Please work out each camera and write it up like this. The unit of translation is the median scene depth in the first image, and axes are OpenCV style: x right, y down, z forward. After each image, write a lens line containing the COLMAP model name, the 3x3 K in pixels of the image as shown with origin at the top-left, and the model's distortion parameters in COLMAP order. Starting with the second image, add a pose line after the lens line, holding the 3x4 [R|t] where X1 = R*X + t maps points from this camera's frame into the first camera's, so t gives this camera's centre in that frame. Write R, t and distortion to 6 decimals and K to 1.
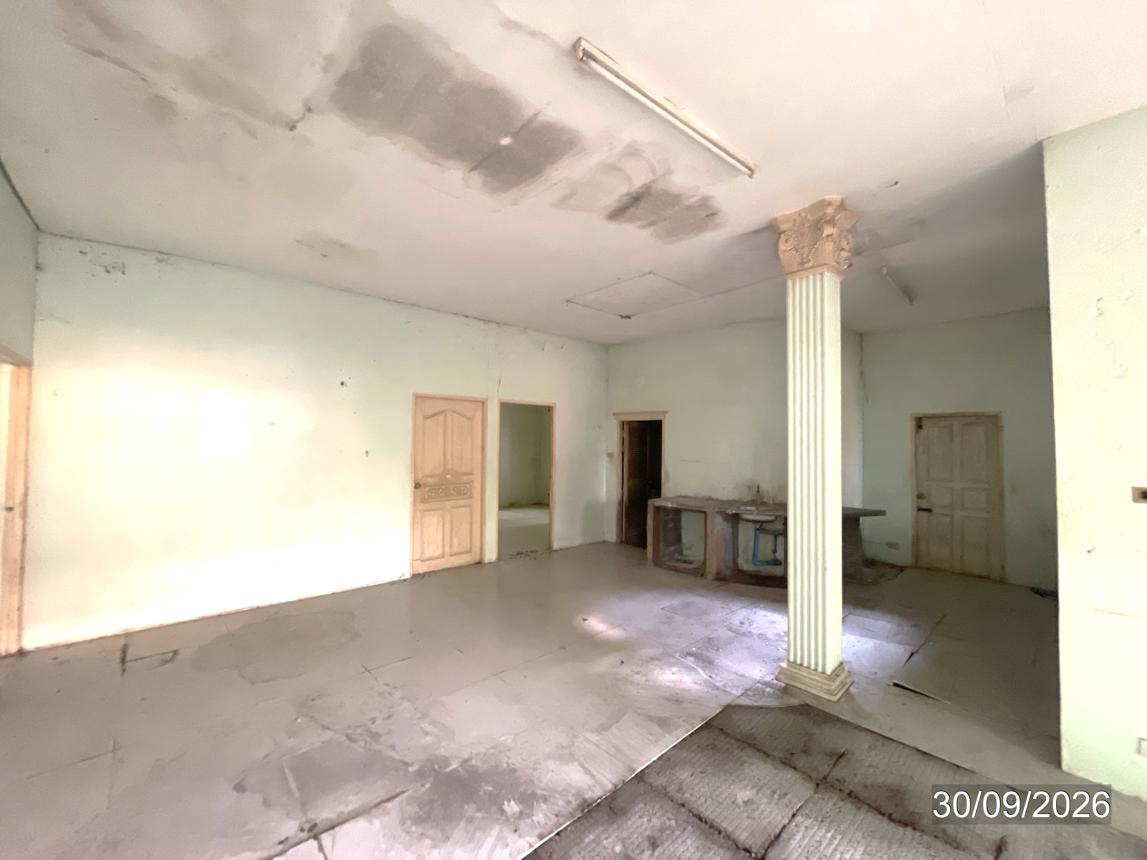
lens RADIAL K [[463.5, 0, 573.5], [0, 463.5, 430.0], [0, 0, 1]] dist [-0.002372, -0.000338]
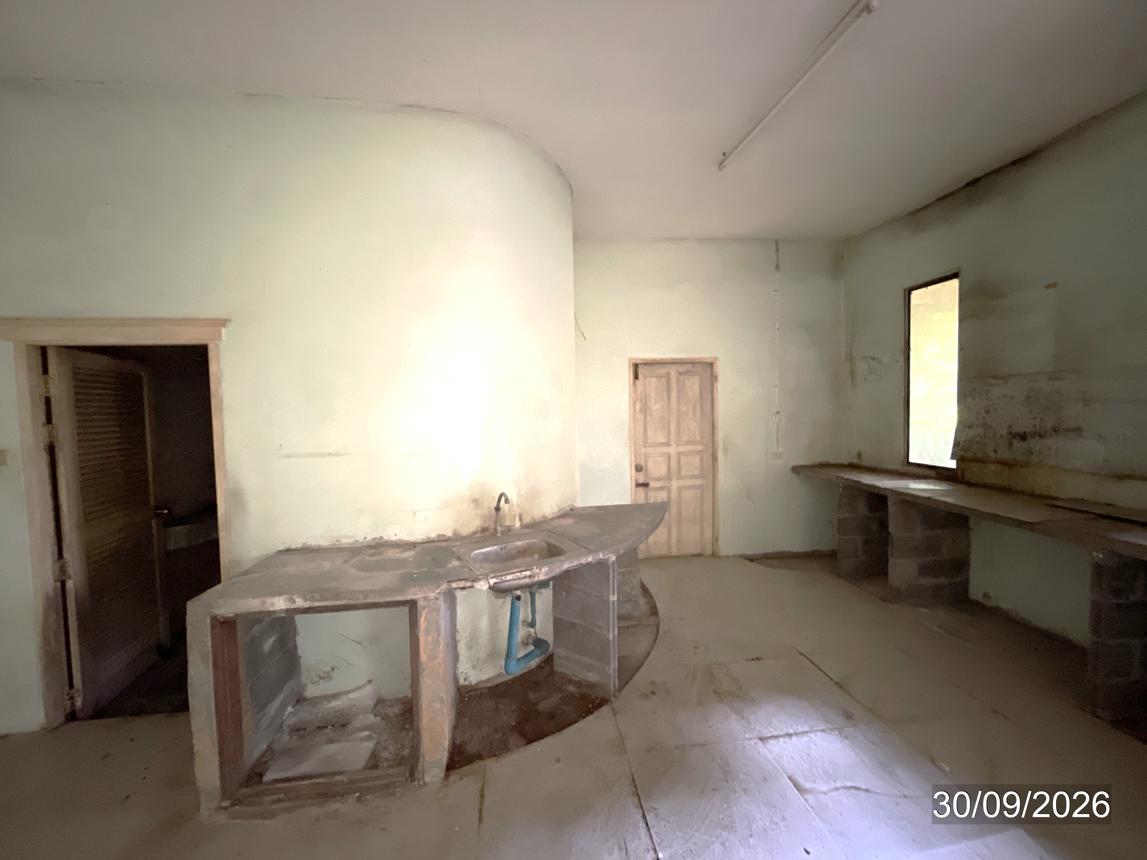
lens RADIAL K [[463.5, 0, 573.5], [0, 463.5, 430.0], [0, 0, 1]] dist [-0.002372, -0.000338]
pose [[0.589299, -0.068170, 0.805034, 0.082510], [0.010478, 0.996995, 0.076756, 0.022188], [-0.807847, -0.036797, 0.588243, 0.681811]]
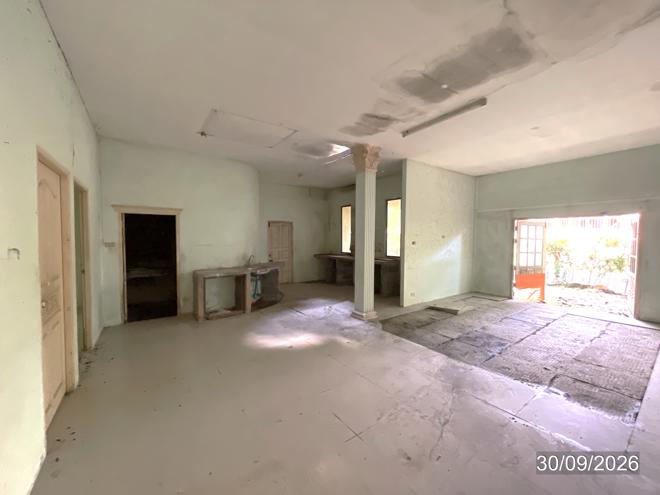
lens RADIAL K [[268.0, 0, 330.0], [0, 268.0, 247.5], [0, 0, 1]] dist [-0.002792, -0.000353]
pose [[0.116869, -0.054306, 0.991661, -0.608643], [-0.023683, 0.998068, 0.057448, 0.017818], [-0.992865, -0.030199, 0.115357, 0.571578]]
